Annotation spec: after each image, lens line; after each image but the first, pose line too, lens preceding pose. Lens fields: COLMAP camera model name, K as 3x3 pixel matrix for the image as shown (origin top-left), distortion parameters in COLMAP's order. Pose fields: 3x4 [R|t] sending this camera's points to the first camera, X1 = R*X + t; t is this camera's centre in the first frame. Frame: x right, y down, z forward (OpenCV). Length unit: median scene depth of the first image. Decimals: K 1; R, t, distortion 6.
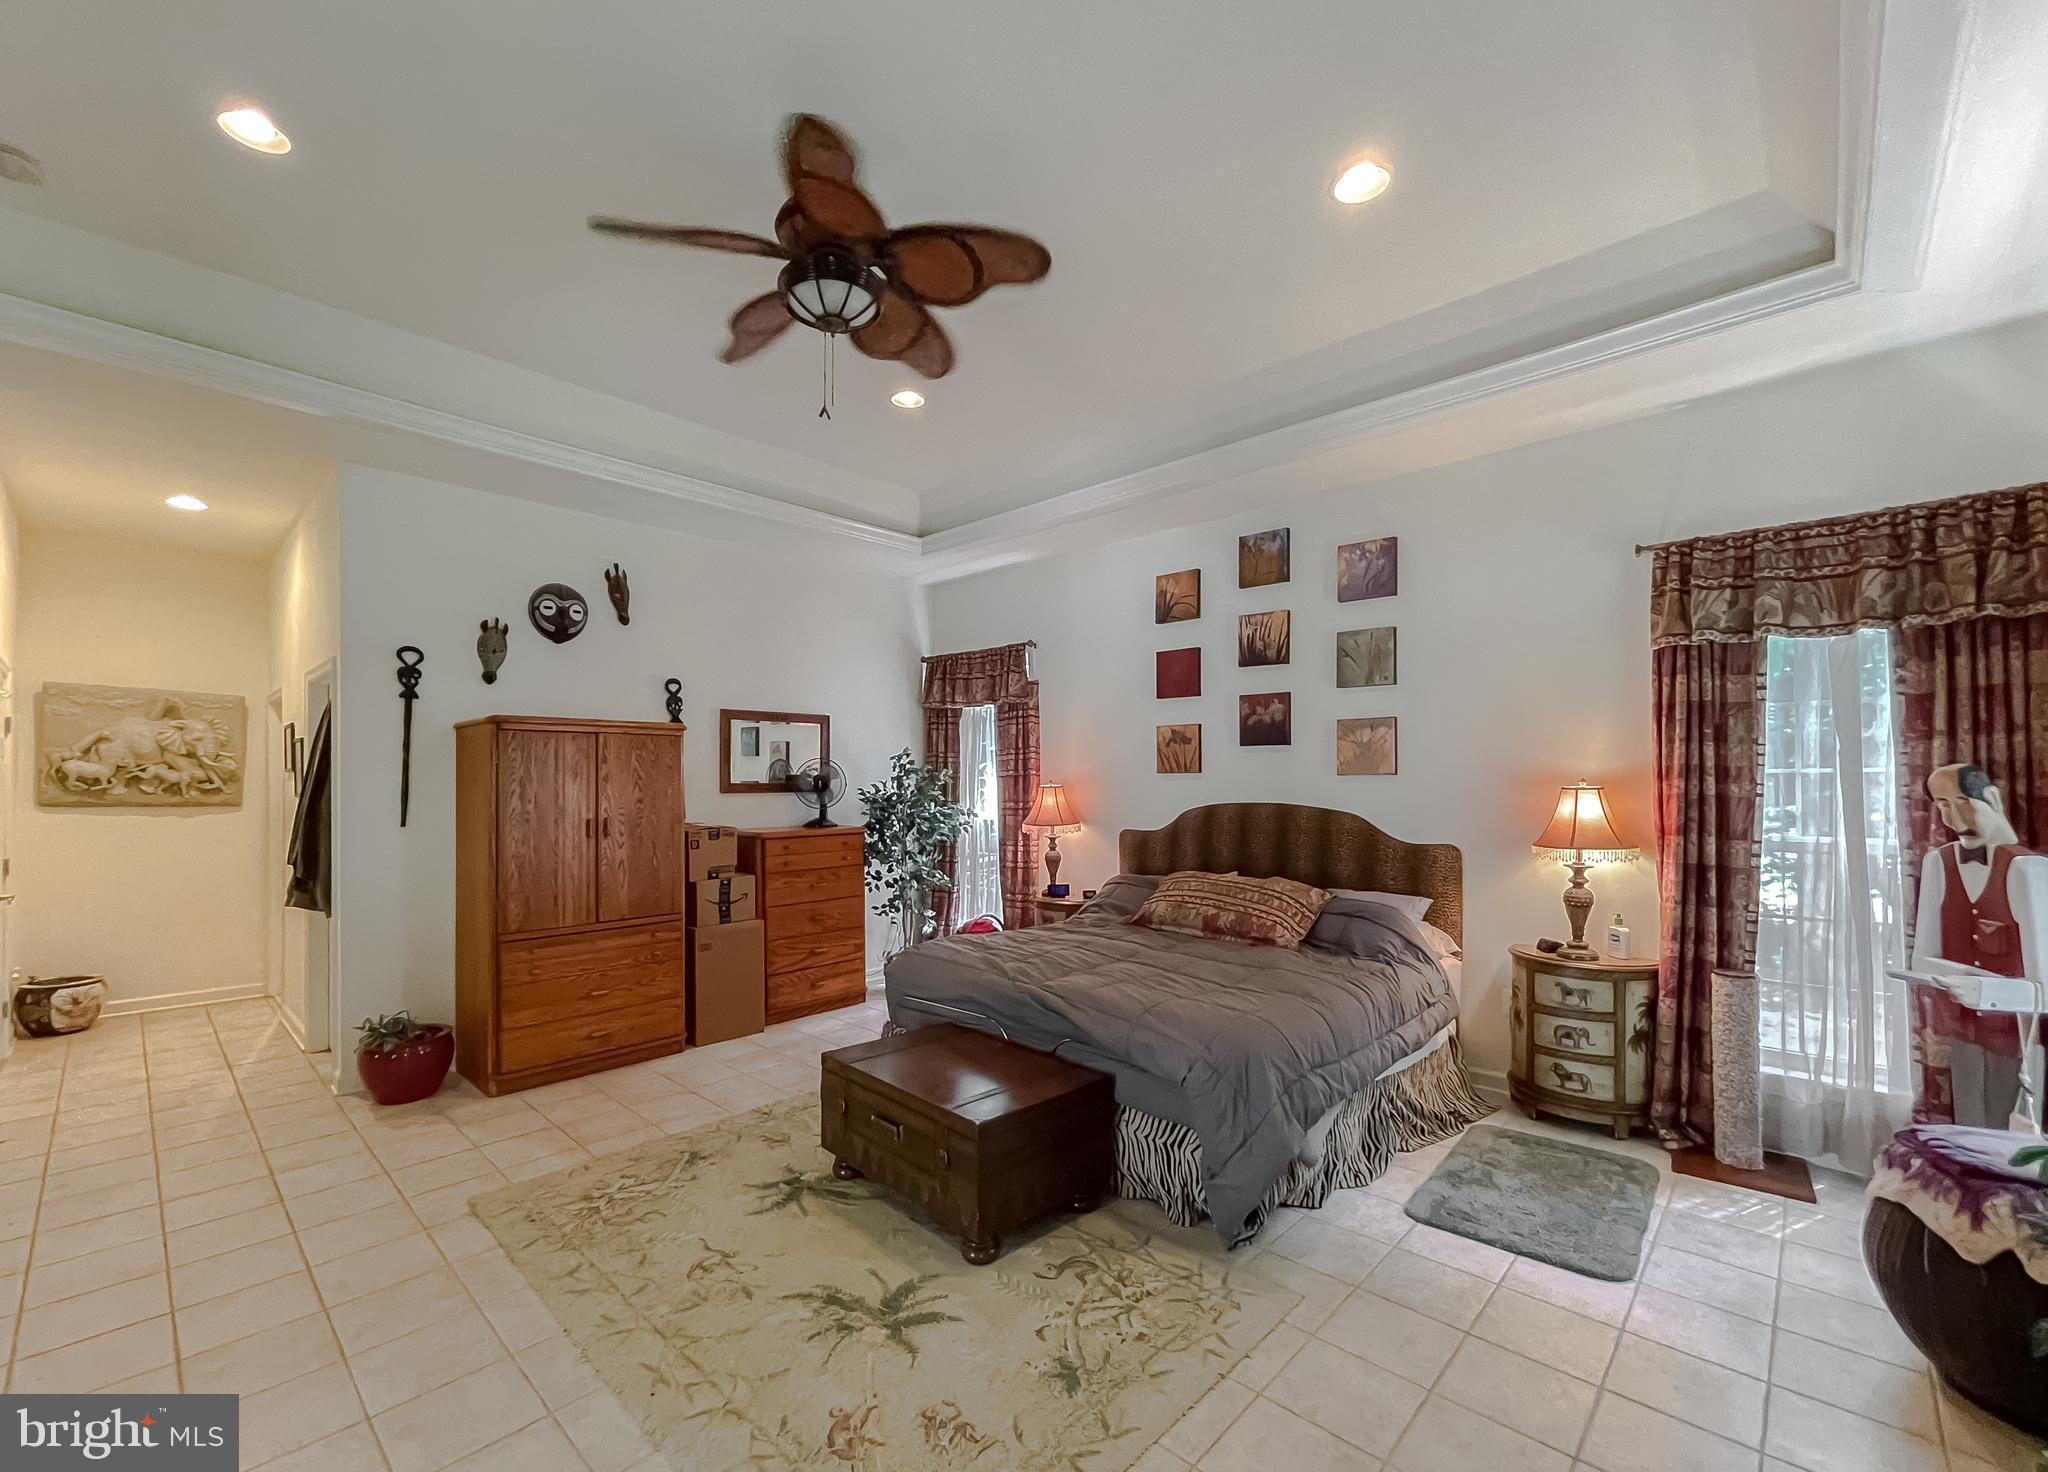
lens RADIAL K [[857.5, 0, 980.9], [0, 857.5, 759.9], [0, 0, 1]] dist [0.000110, 0.000102]
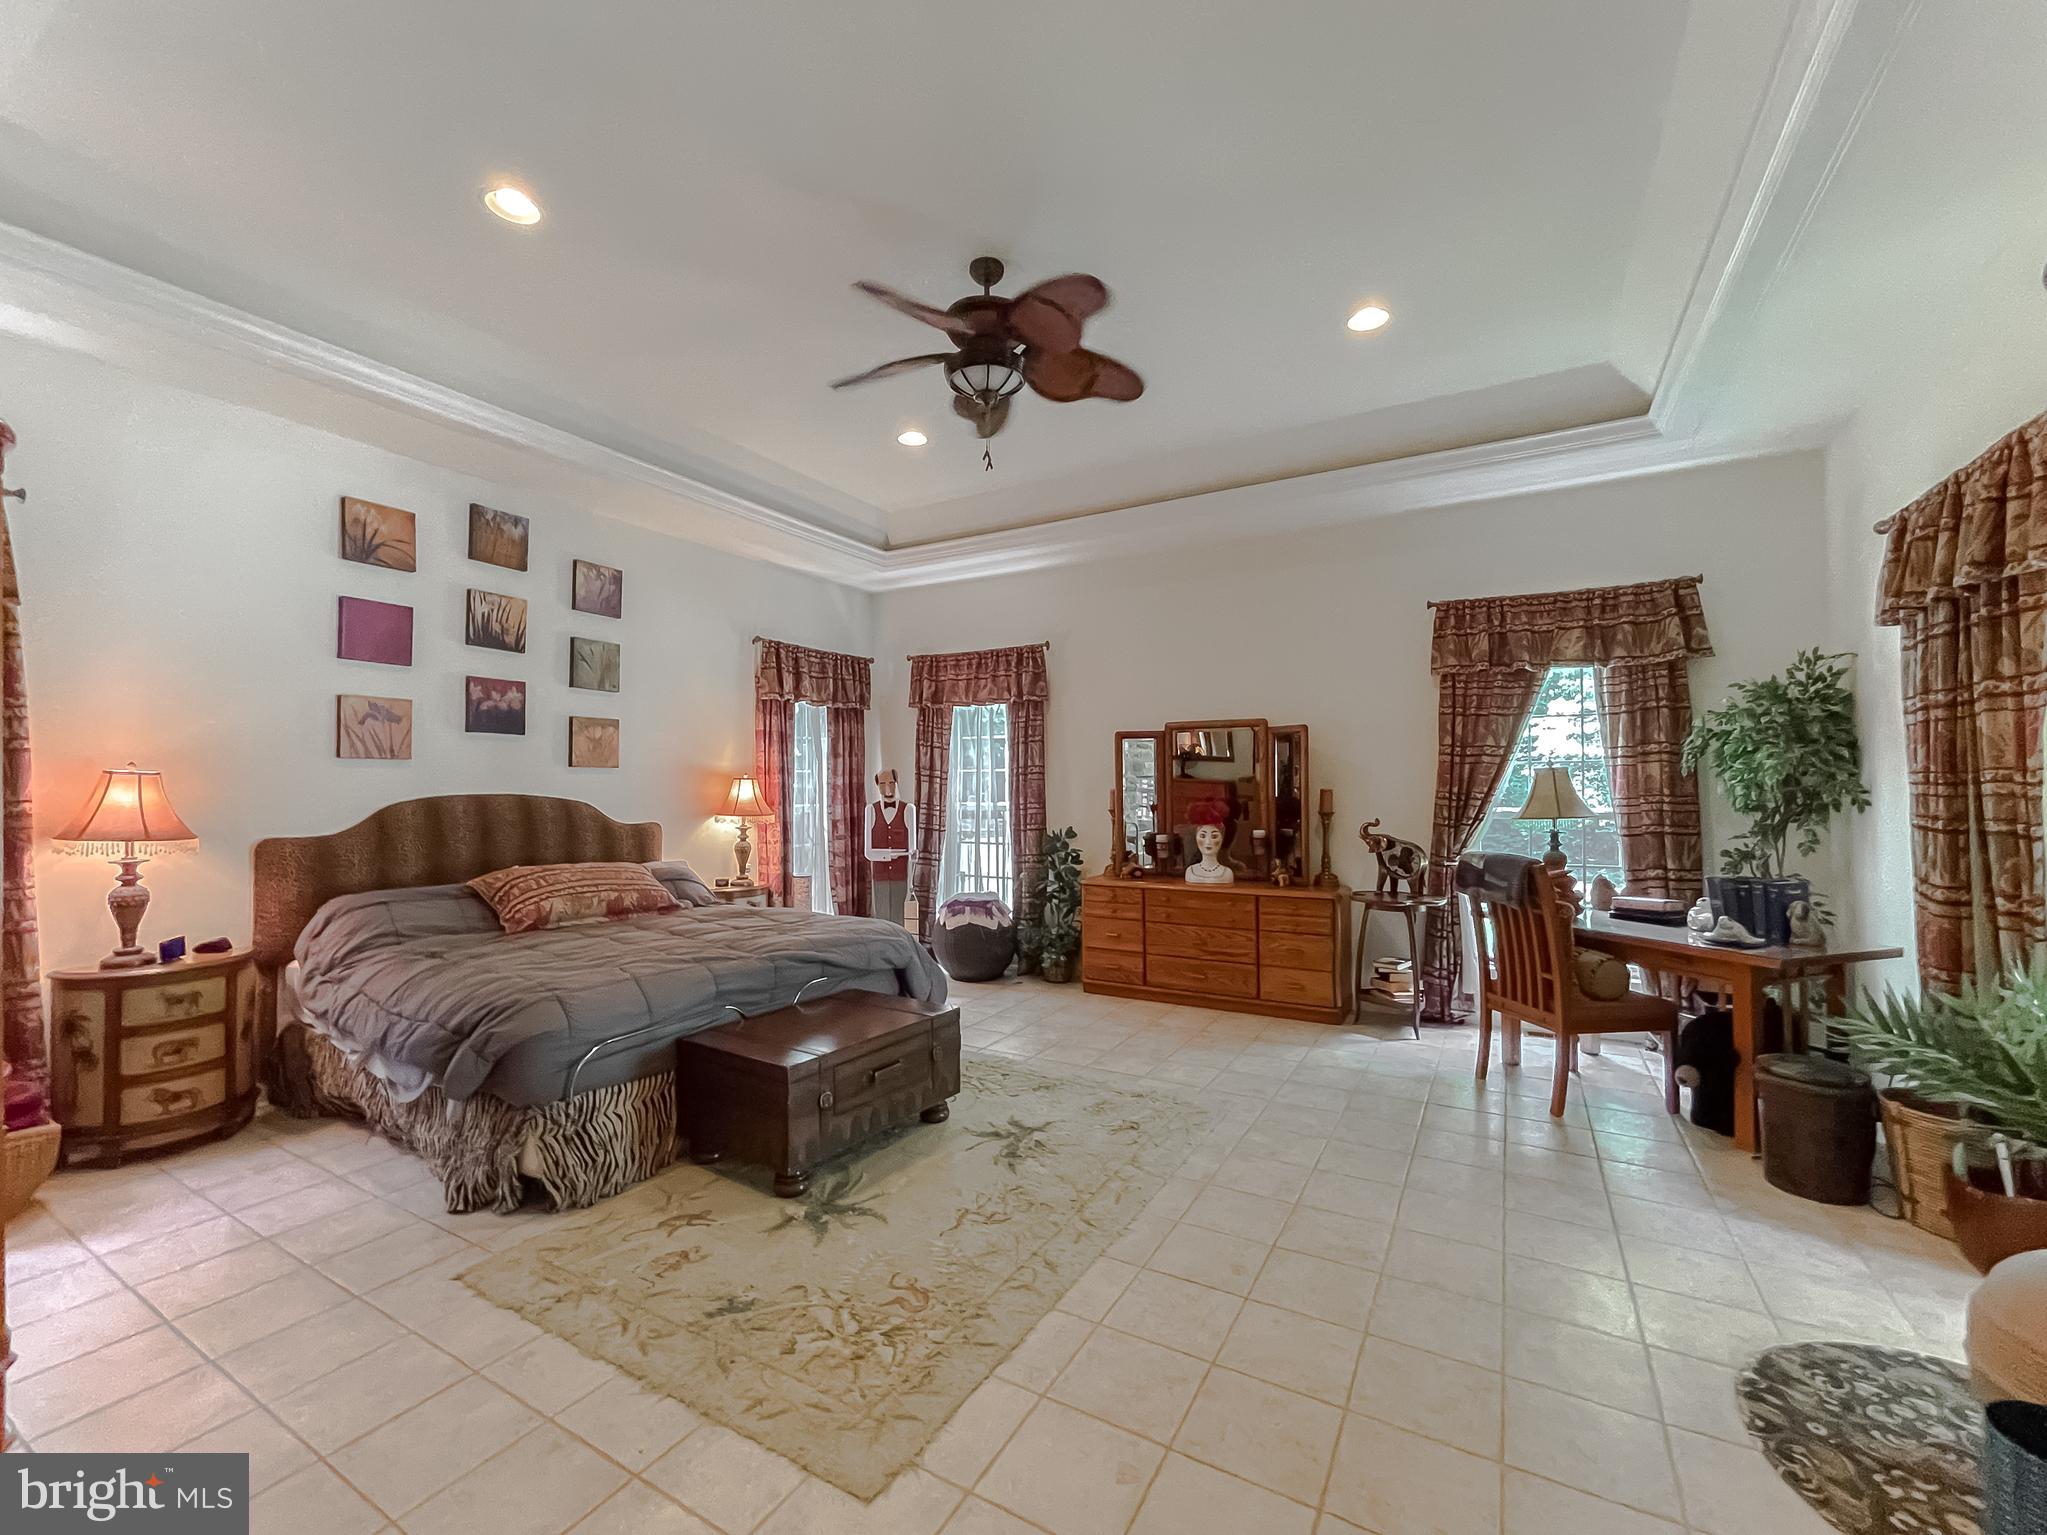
lens RADIAL K [[842.1, 0, 1024.8], [0, 842.1, 776.4], [0, 0, 1]] dist [0.000839, 0.000048]
pose [[-0.249129, 0.005842, 0.968453, -0.787780], [-0.032166, 0.999380, -0.014303, 0.027922], [-0.967936, -0.034715, -0.248787, 0.714190]]
